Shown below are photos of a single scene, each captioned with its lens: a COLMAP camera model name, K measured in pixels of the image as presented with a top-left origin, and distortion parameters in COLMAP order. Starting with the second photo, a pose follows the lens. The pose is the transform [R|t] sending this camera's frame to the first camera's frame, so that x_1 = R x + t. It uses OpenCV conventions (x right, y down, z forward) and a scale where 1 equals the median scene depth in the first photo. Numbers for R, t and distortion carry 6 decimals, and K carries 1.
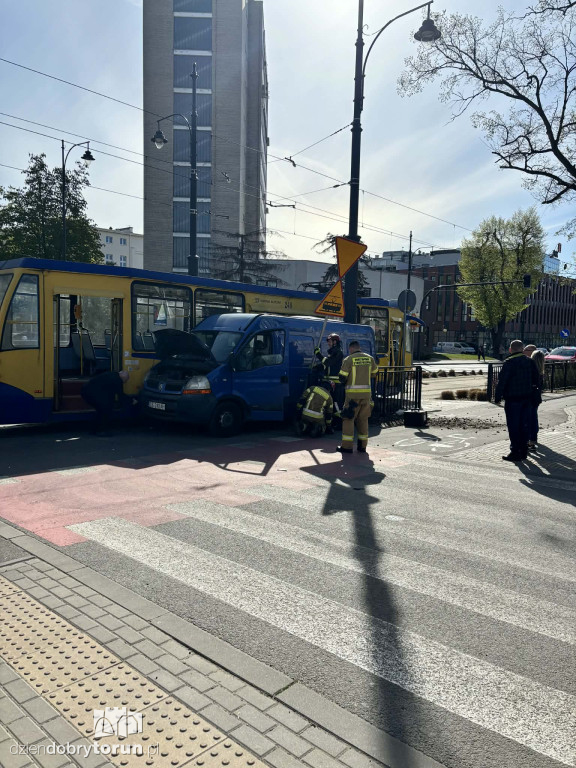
lens RADIAL K [[575.2, 0, 291.1], [0, 575.2, 377.0], [0, 0, 1]] dist [0.070507, -0.073602]
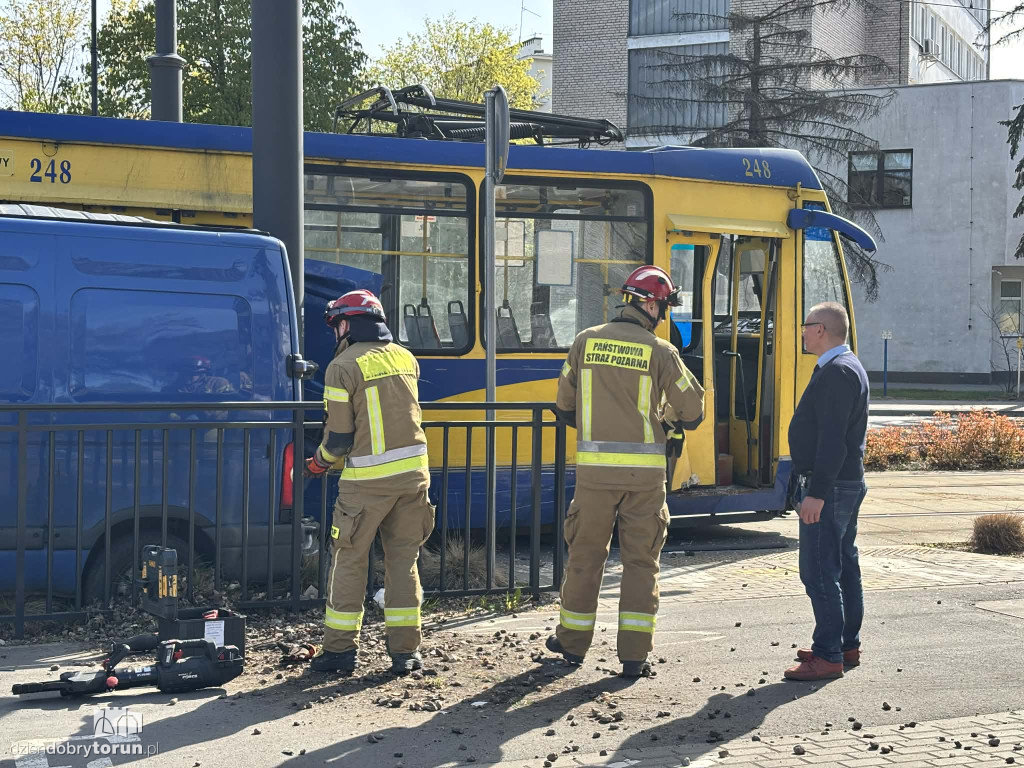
lens RADIAL K [[1519.5, 0, 512.0], [0, 1519.5, 384.0], [0, 0, 1]] dist [0.245475, -0.939521]
pose [[0.901446, 0.002439, -0.432884, 0.559007], [-0.019834, 0.999167, -0.035672, -0.005053], [0.432437, 0.040743, 0.900743, 0.497929]]
